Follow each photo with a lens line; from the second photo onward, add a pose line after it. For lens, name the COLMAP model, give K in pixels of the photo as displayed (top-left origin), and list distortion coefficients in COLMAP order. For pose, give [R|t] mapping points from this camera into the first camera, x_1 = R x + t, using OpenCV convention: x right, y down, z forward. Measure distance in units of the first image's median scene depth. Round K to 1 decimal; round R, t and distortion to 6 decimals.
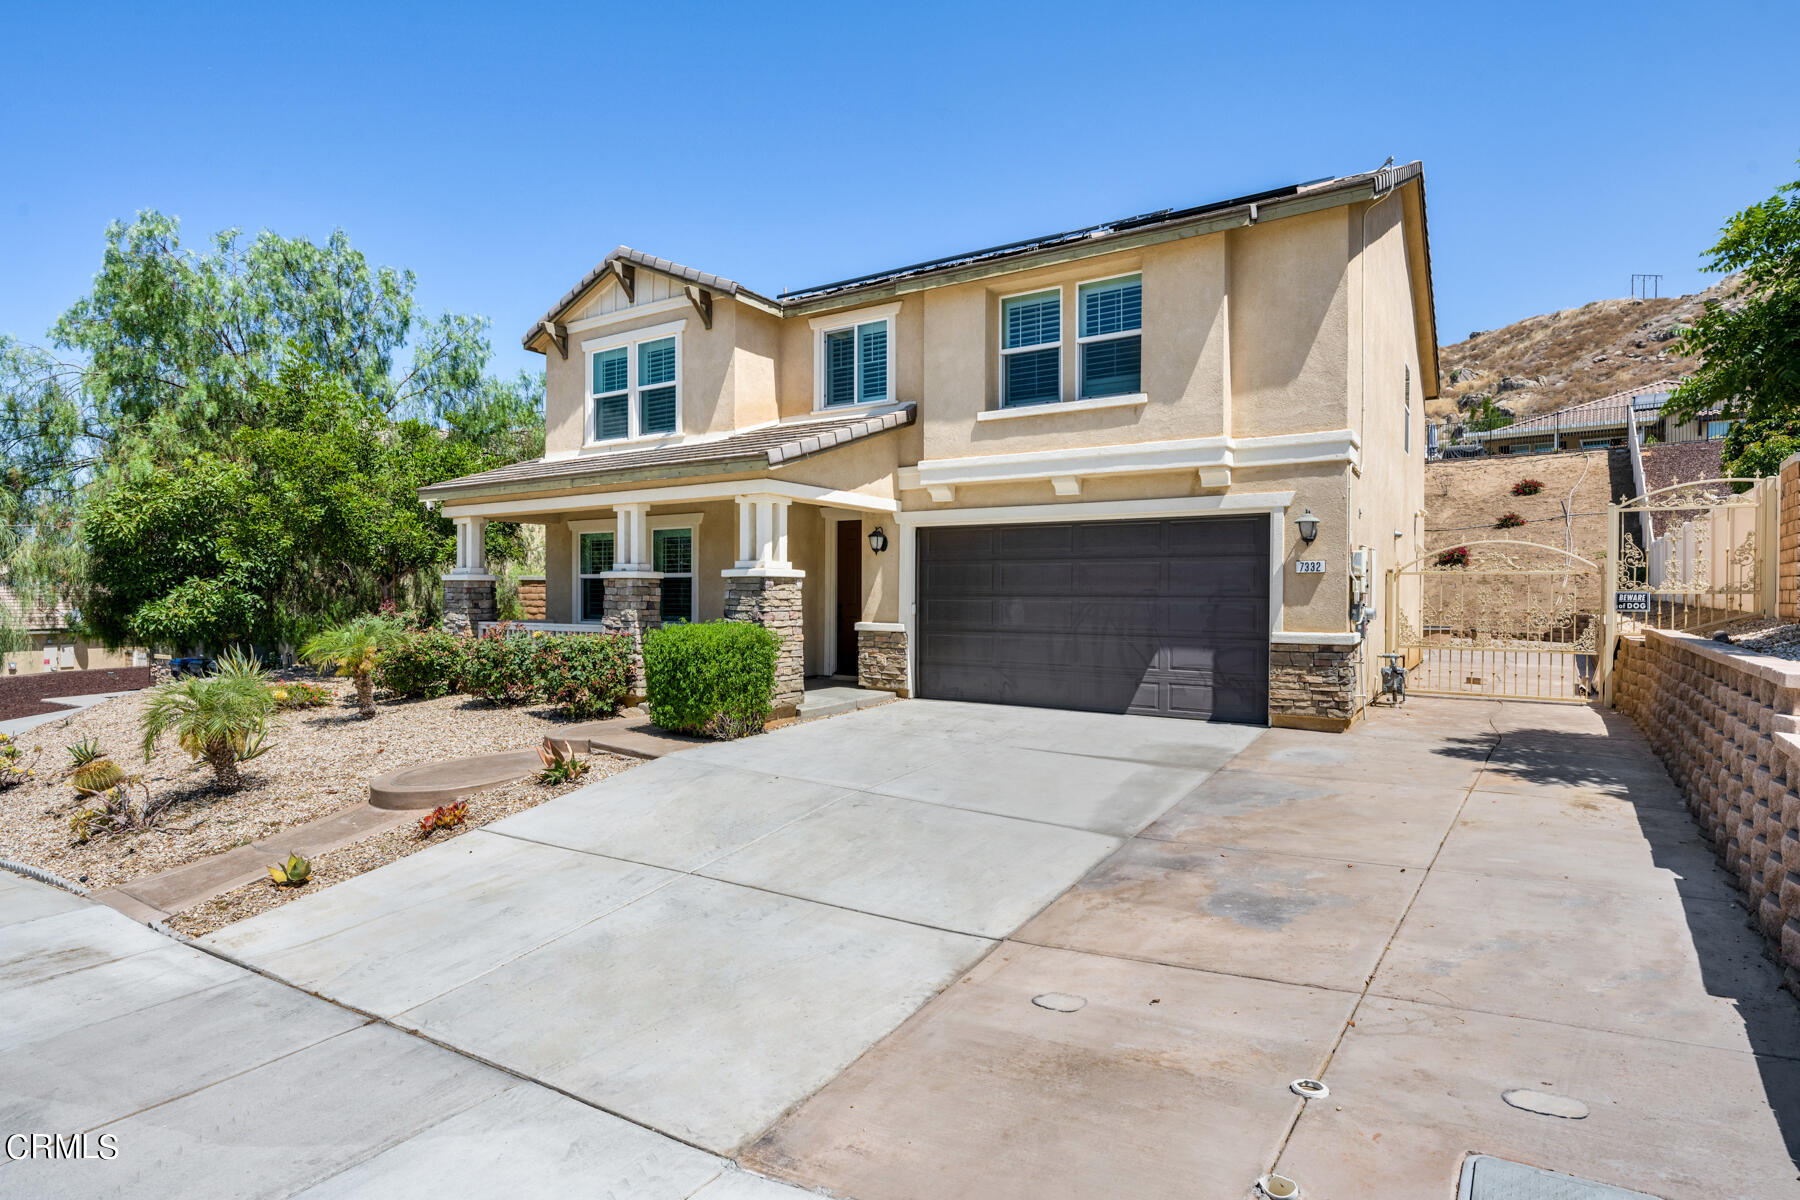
lens RADIAL K [[941.7, 0, 900.0], [0, 941.7, 601.1], [0, 0, 1]] dist [0.001948, -0.000646]
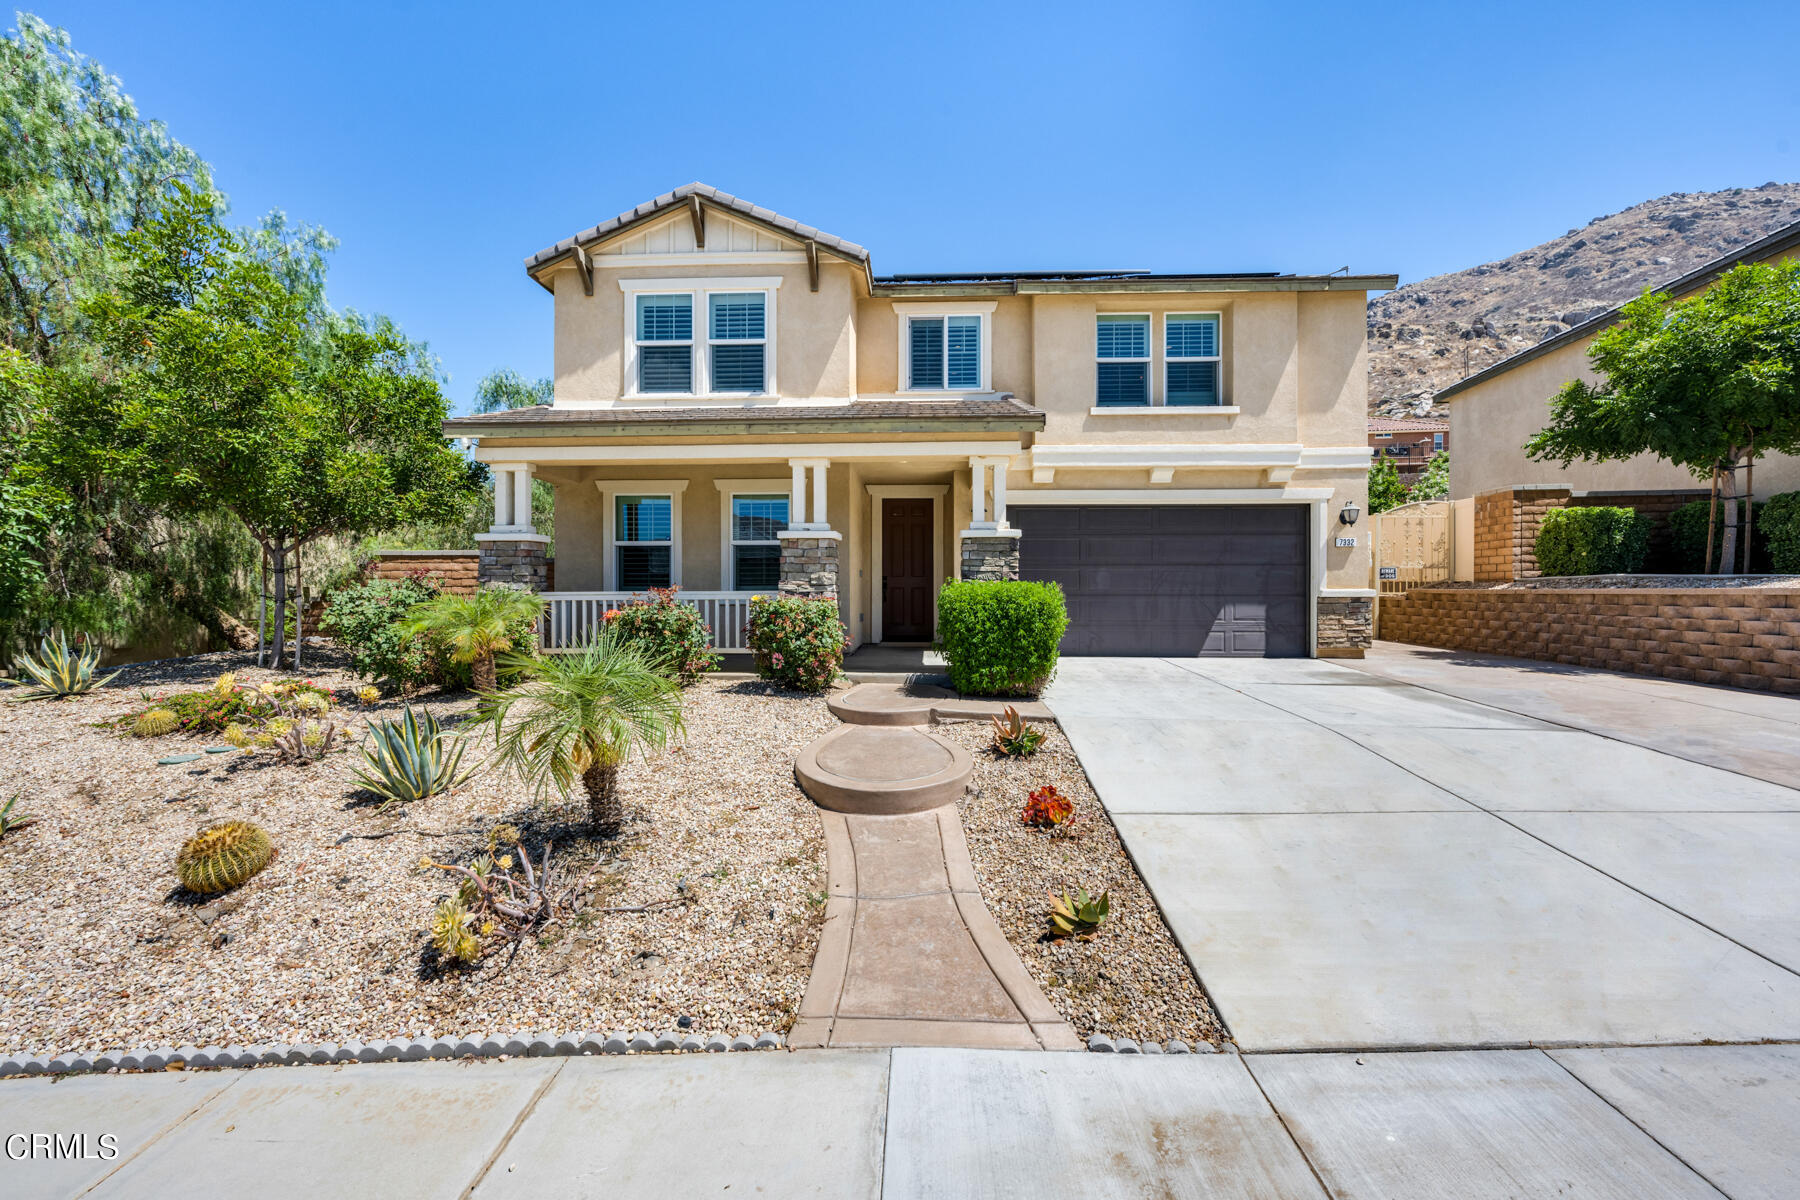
lens RADIAL K [[720.5, 0, 898.0], [0, 720.5, 601.2], [0, 0, 1]] dist [-0.000956, -0.000728]
pose [[0.856857, -0.010007, 0.515457, -0.588883], [0.008342, 0.999950, 0.005545, 0.033826], [-0.515486, -0.000452, 0.856898, 0.356694]]
